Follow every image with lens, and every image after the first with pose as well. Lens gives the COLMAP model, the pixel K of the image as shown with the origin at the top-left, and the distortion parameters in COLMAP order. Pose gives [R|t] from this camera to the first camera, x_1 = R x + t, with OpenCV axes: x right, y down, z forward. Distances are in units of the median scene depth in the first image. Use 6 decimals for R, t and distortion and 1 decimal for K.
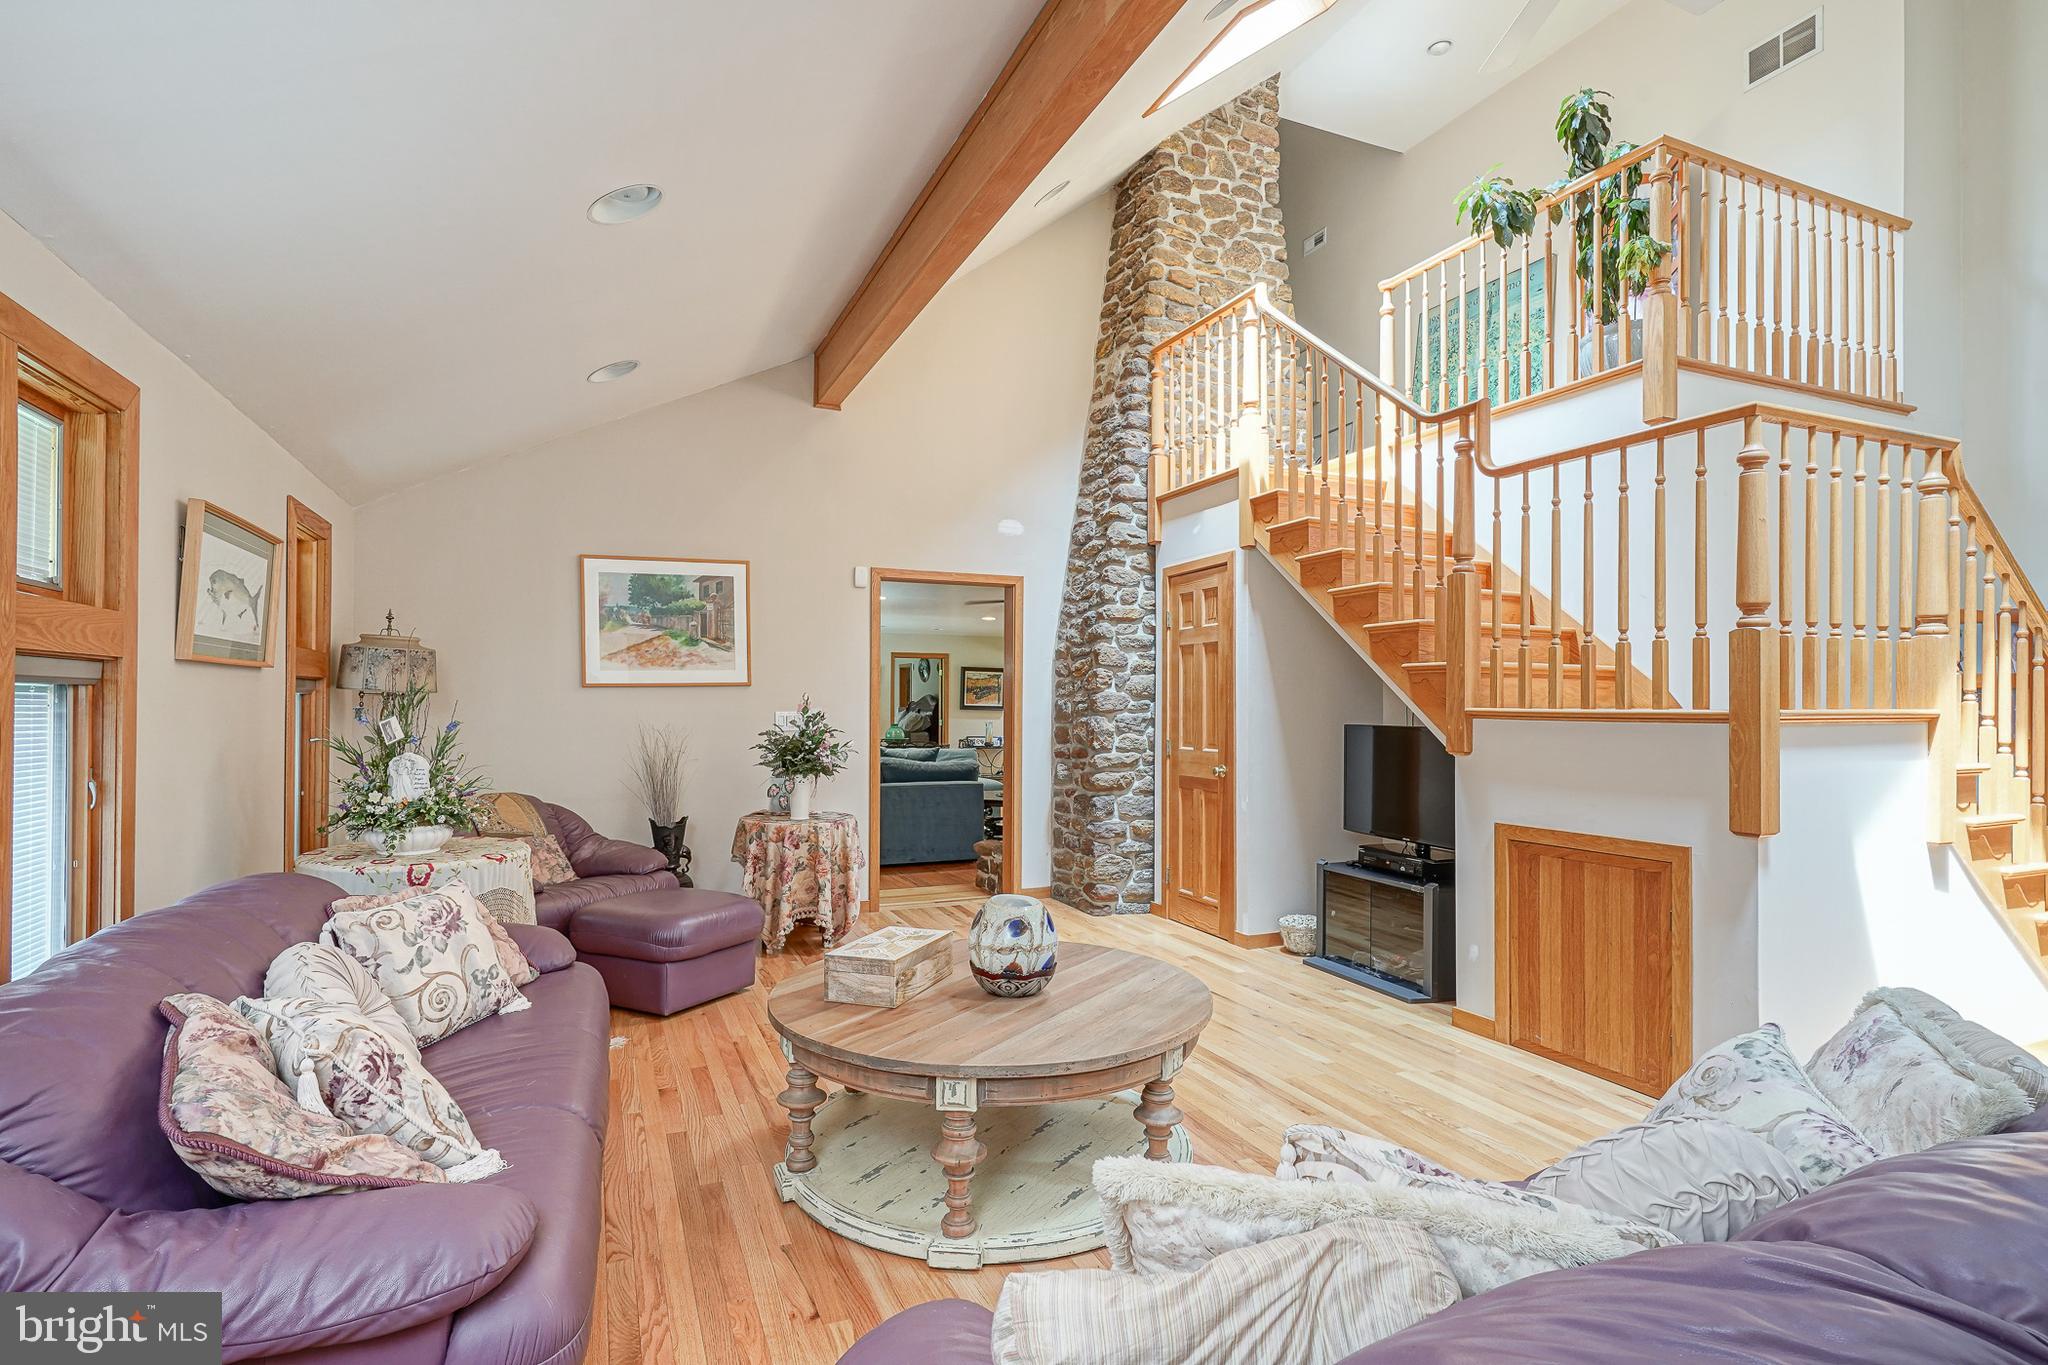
lens RADIAL K [[1003.2, 0, 1014.2], [0, 1003.2, 694.1], [0, 0, 1]] dist [-0.002221, 0.000359]
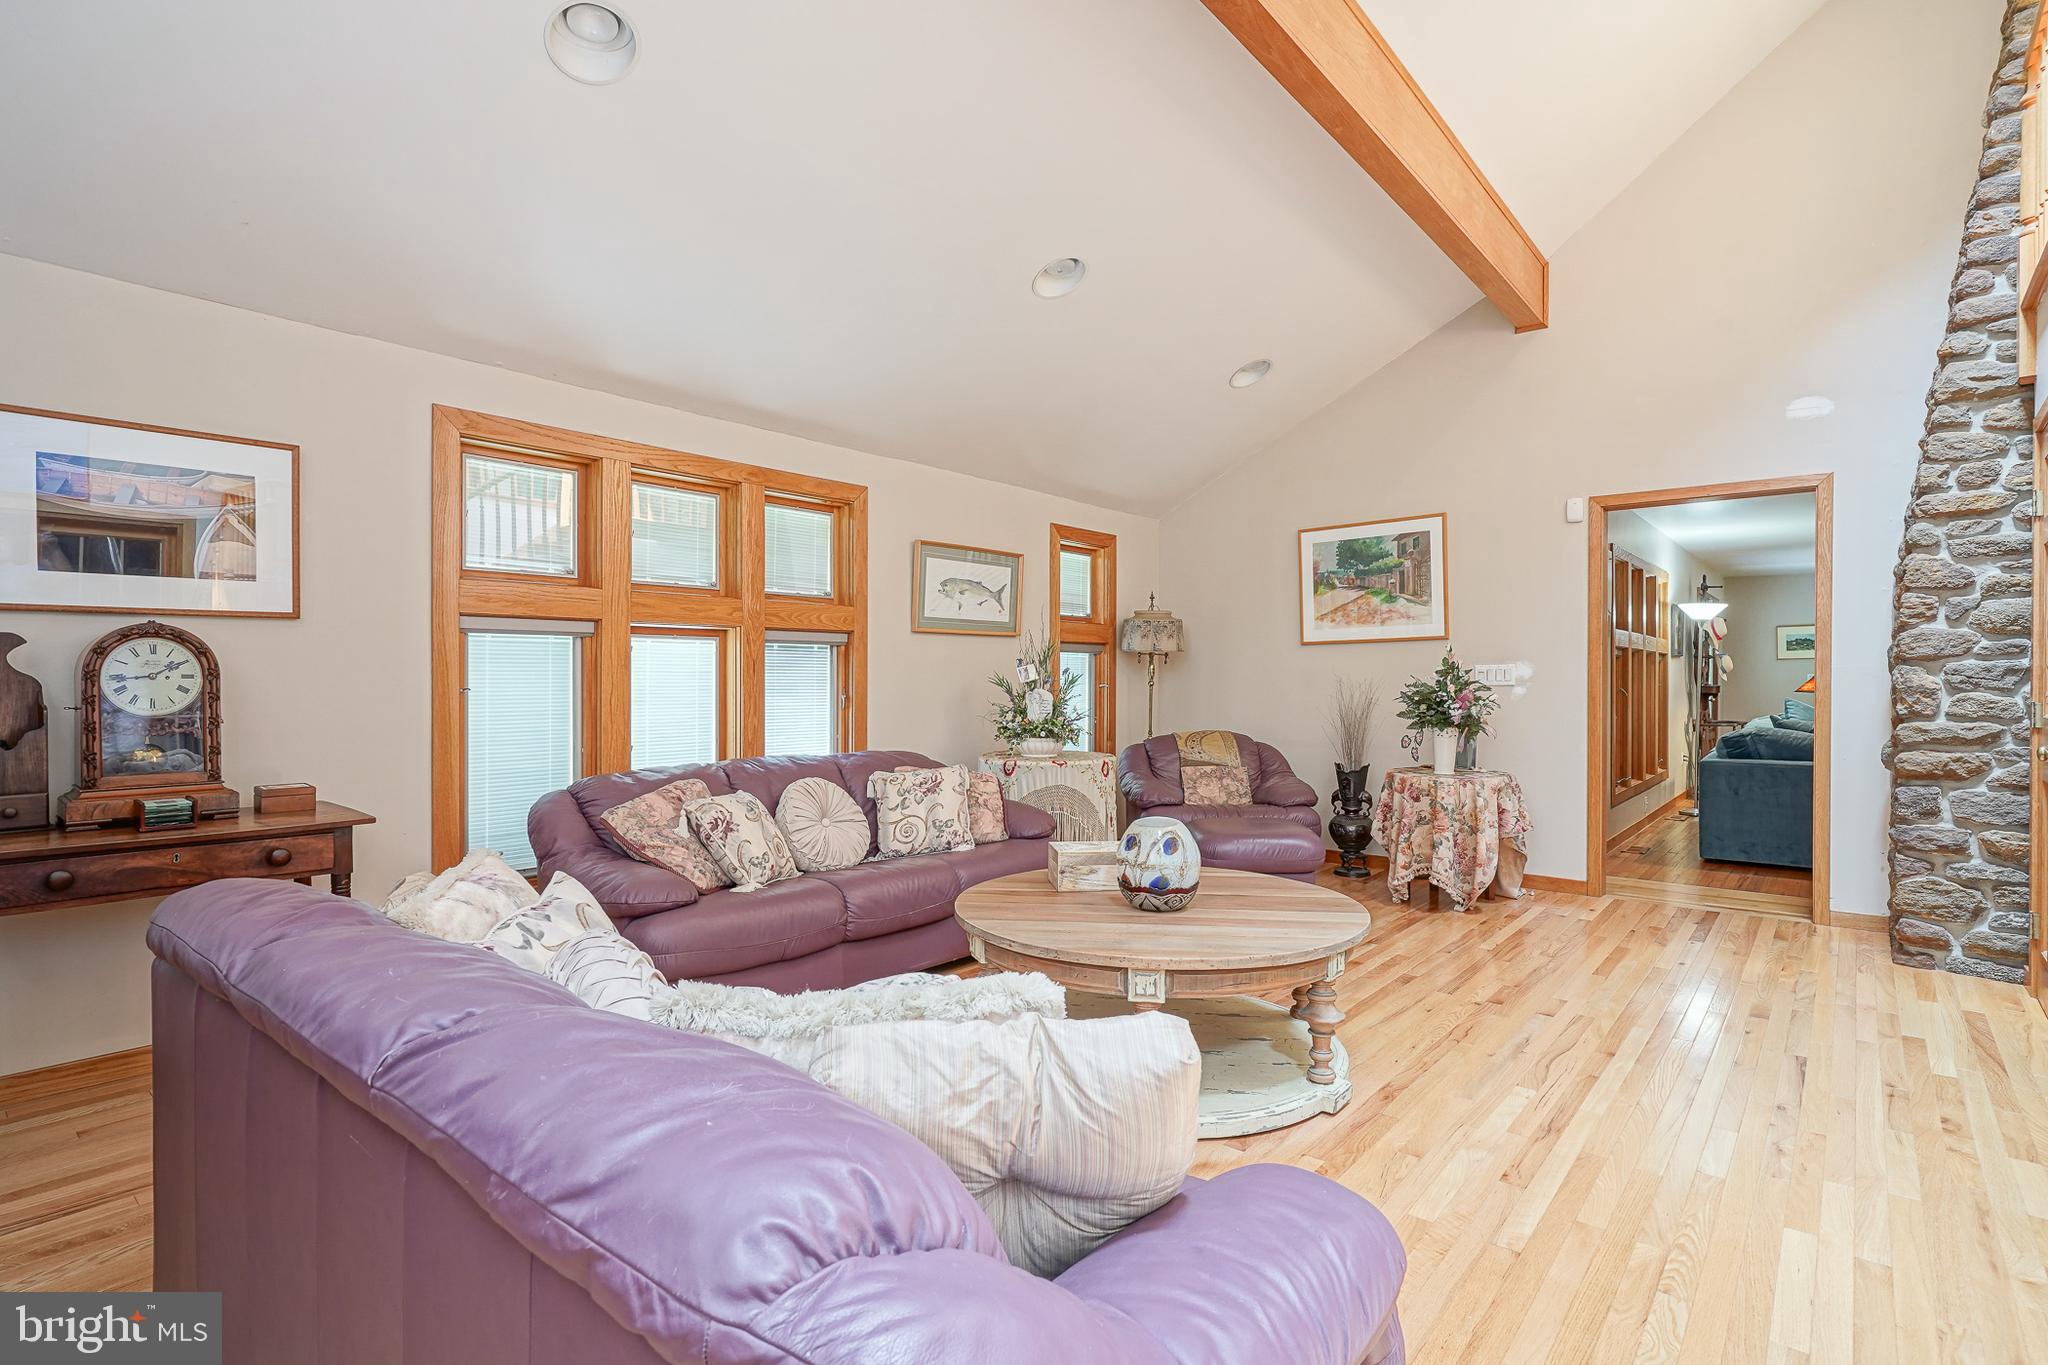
lens RADIAL K [[989.1, 0, 1020.0], [0, 989.1, 673.6], [0, 0, 1]] dist [-0.000790, 0.000555]
pose [[0.455179, -0.006697, -0.890375, 0.410892], [0.011128, 0.999936, -0.001832, 0.022808], [0.890331, -0.009074, 0.455224, 0.185524]]
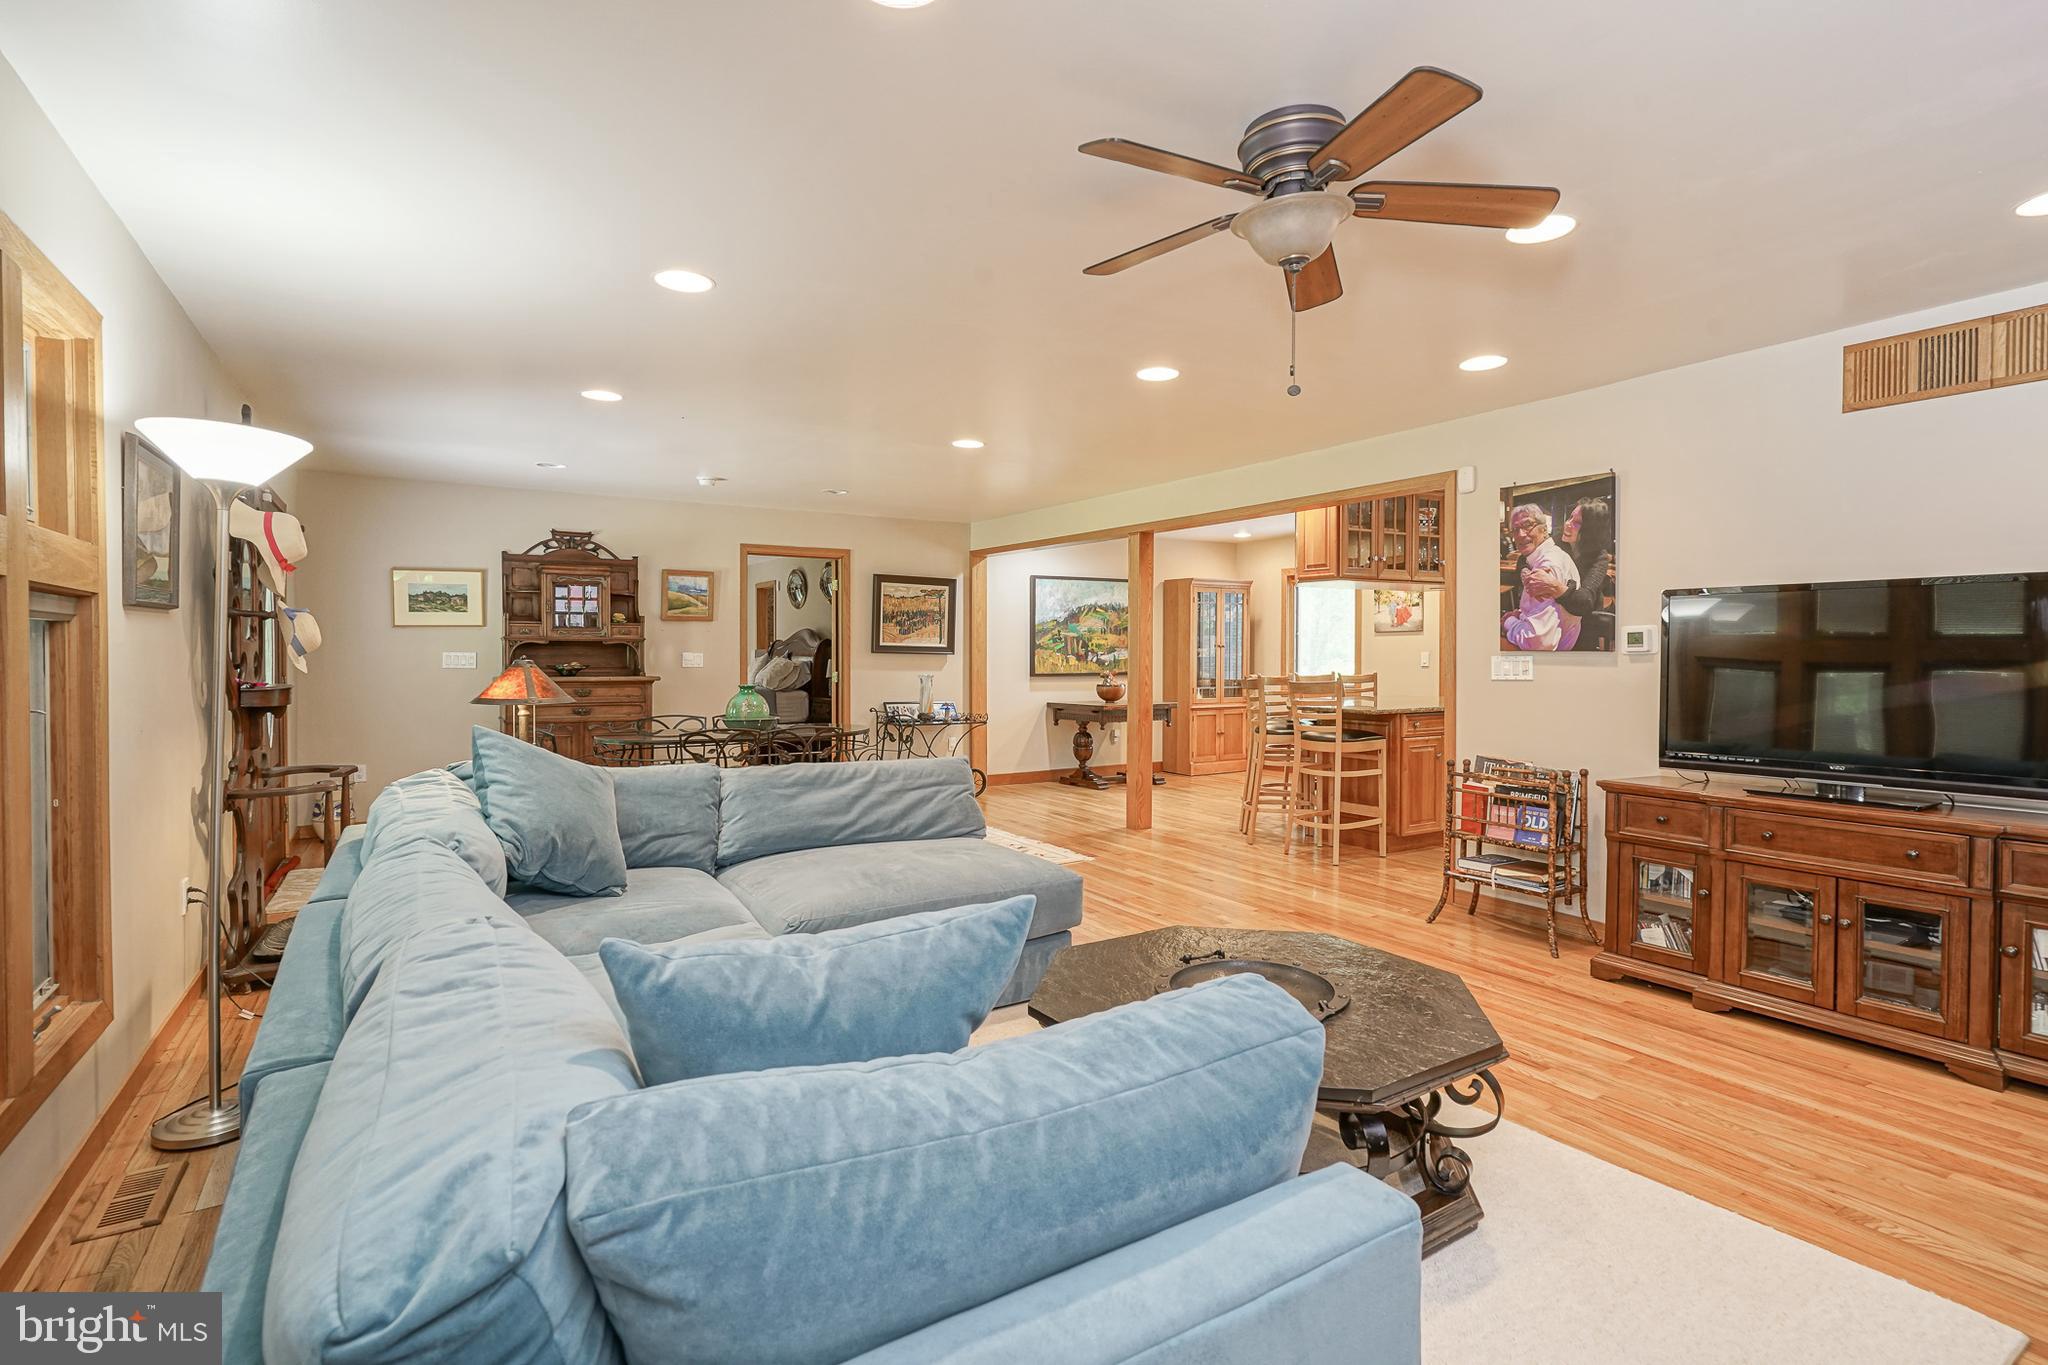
lens RADIAL K [[989.1, 0, 1020.0], [0, 989.1, 673.6], [0, 0, 1]] dist [-0.000790, 0.000555]
pose [[0.989040, -0.003865, 0.147594, -0.150129], [-0.001560, 0.999328, 0.036621, 0.019013], [-0.147637, -0.036450, 0.988370, 1.266922]]
